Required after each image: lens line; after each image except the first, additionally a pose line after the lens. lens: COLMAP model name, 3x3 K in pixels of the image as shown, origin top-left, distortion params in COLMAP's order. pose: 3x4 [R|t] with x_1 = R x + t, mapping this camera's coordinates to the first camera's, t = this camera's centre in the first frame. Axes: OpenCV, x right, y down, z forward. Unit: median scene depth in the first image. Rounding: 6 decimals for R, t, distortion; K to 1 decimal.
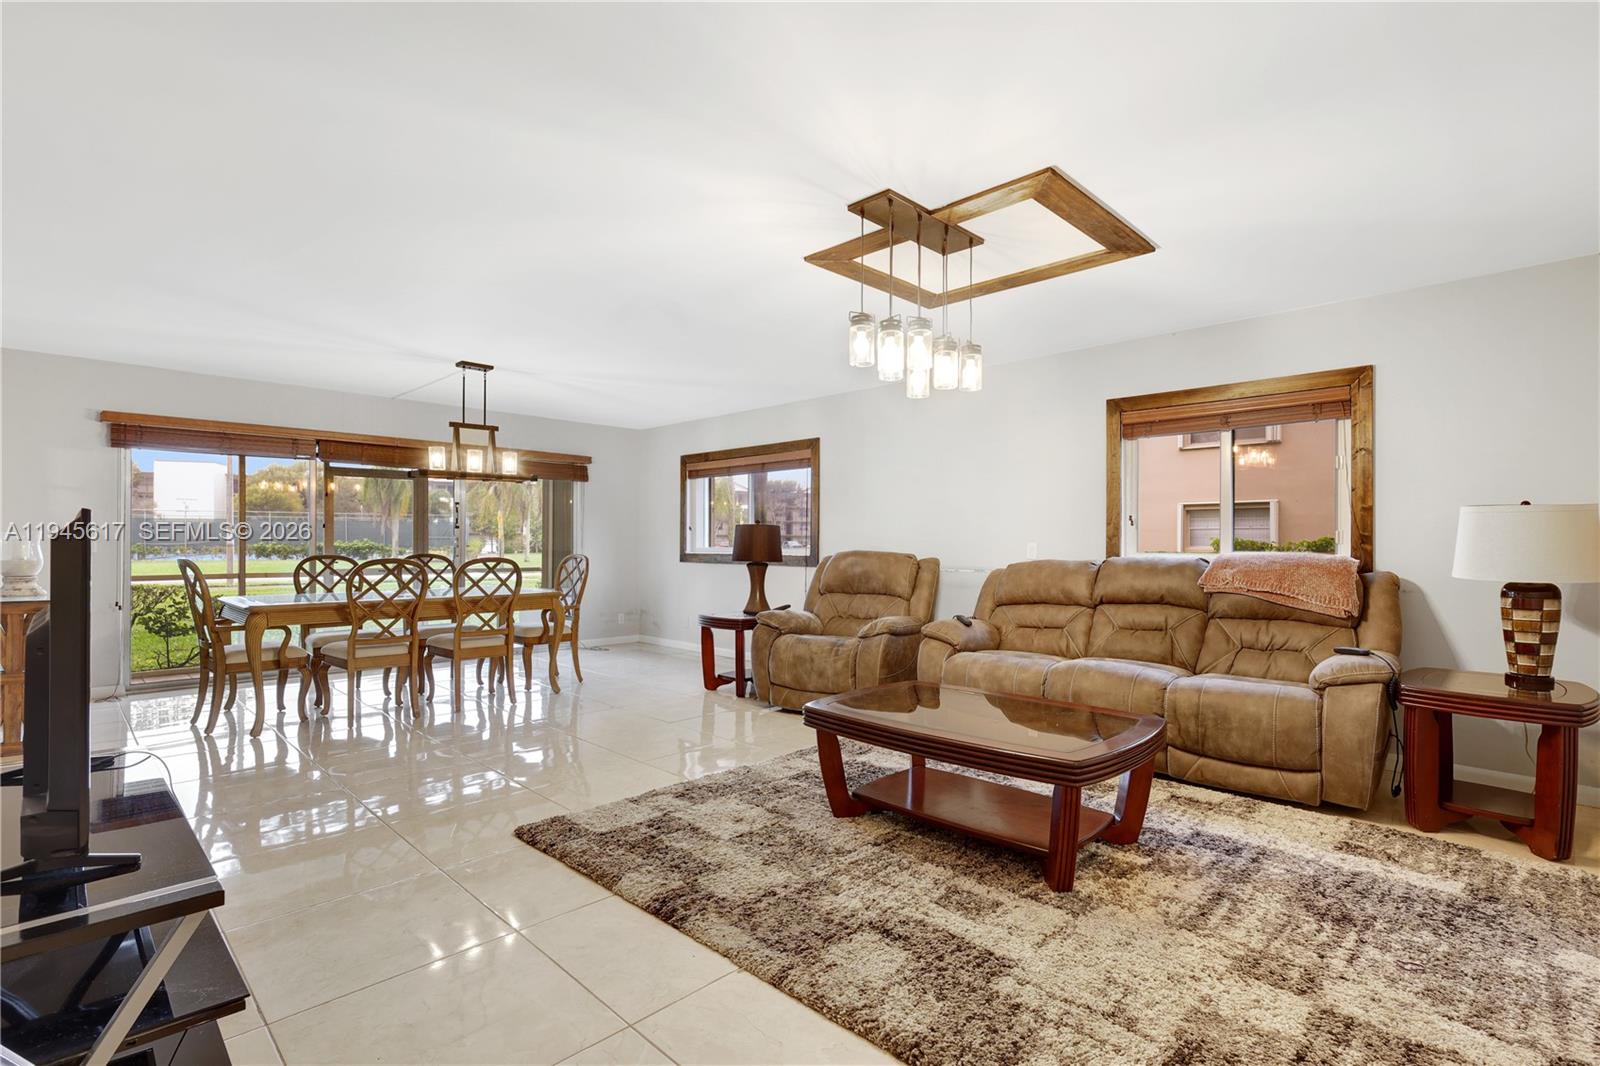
lens RADIAL K [[749.2, 0, 803.3], [0, 749.2, 539.5], [0, 0, 1]] dist [0.002359, -0.000173]
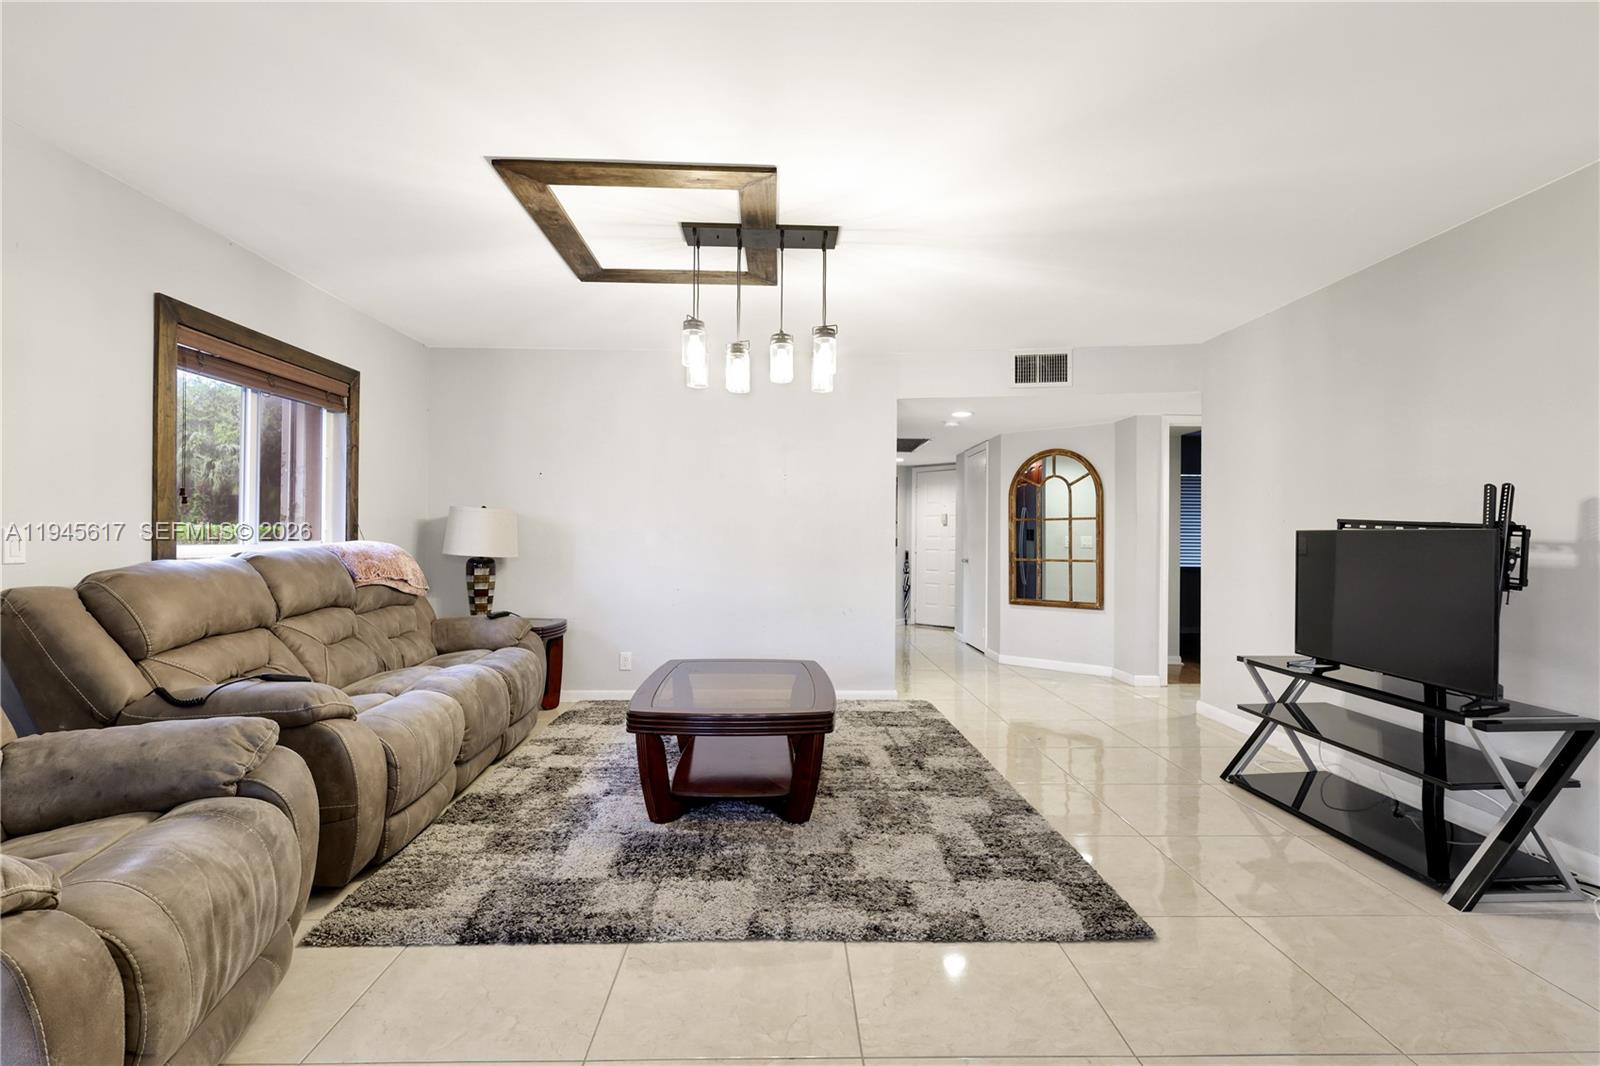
lens RADIAL K [[749.2, 0, 803.3], [0, 749.2, 539.5], [0, 0, 1]] dist [0.002359, -0.000173]
pose [[-0.723257, -0.013038, 0.690456, -0.650230], [-0.018405, 0.999831, -0.000399, 0.006434], [-0.690334, -0.012996, -0.723374, 1.800299]]
